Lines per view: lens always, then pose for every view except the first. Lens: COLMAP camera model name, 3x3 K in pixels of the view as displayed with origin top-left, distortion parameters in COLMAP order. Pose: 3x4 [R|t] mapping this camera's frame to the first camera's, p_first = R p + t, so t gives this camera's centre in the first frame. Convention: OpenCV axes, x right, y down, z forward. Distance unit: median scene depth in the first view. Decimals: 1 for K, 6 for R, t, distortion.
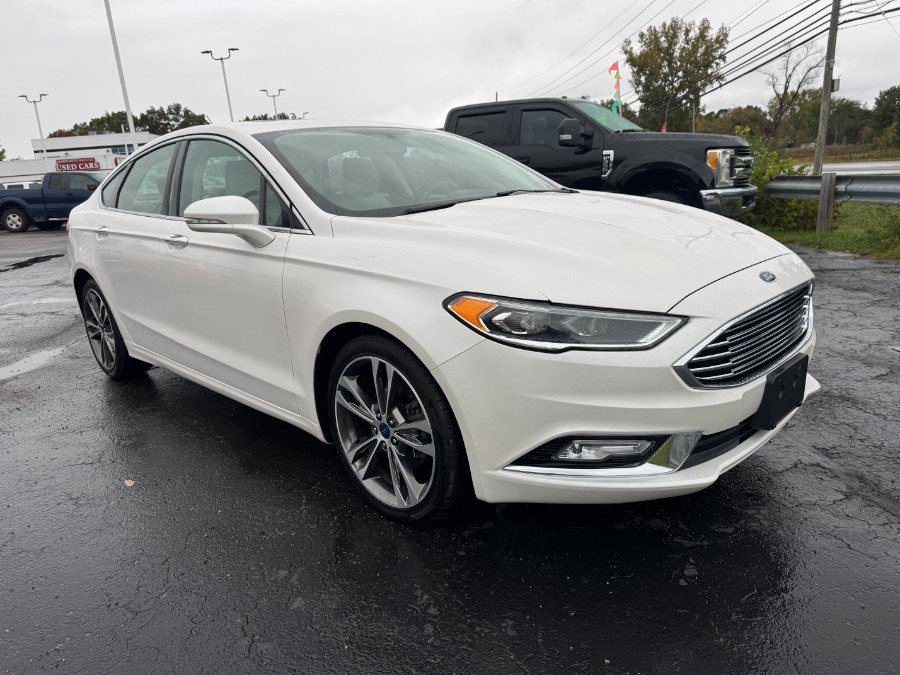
lens RADIAL K [[657.8, 0, 453.8], [0, 657.8, 333.1], [0, 0, 1]] dist [0.002396, -0.004170]
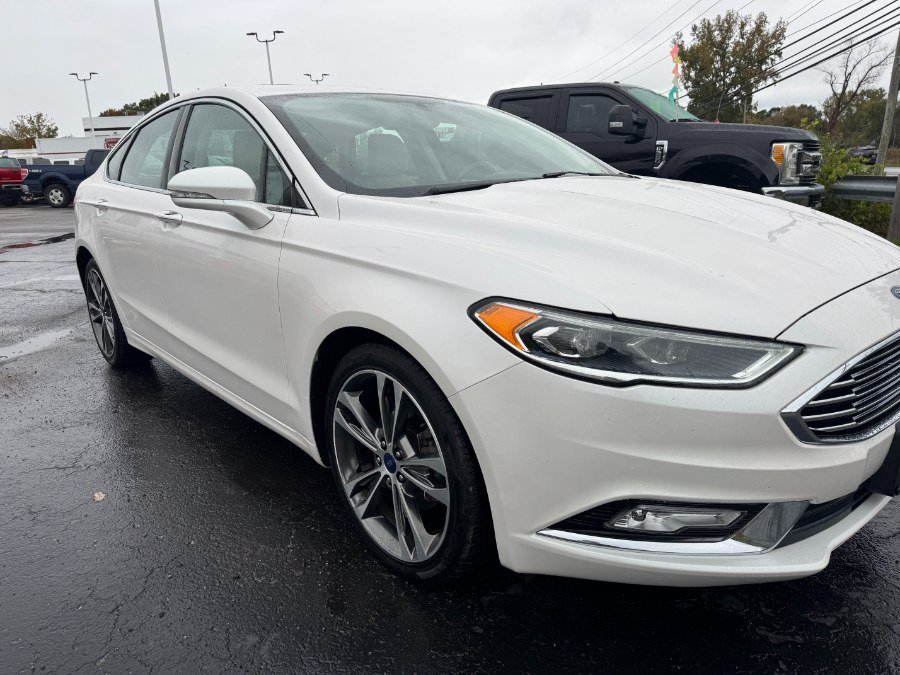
lens RADIAL K [[652.2, 0, 450.0], [0, 652.2, 337.5], [0, 0, 1]] dist [0.002709, -0.006618]
pose [[0.997371, 0.047501, -0.054716, 0.003189], [-0.046374, 0.998689, 0.021690, -0.019069], [0.055674, -0.019095, 0.998266, 0.160846]]
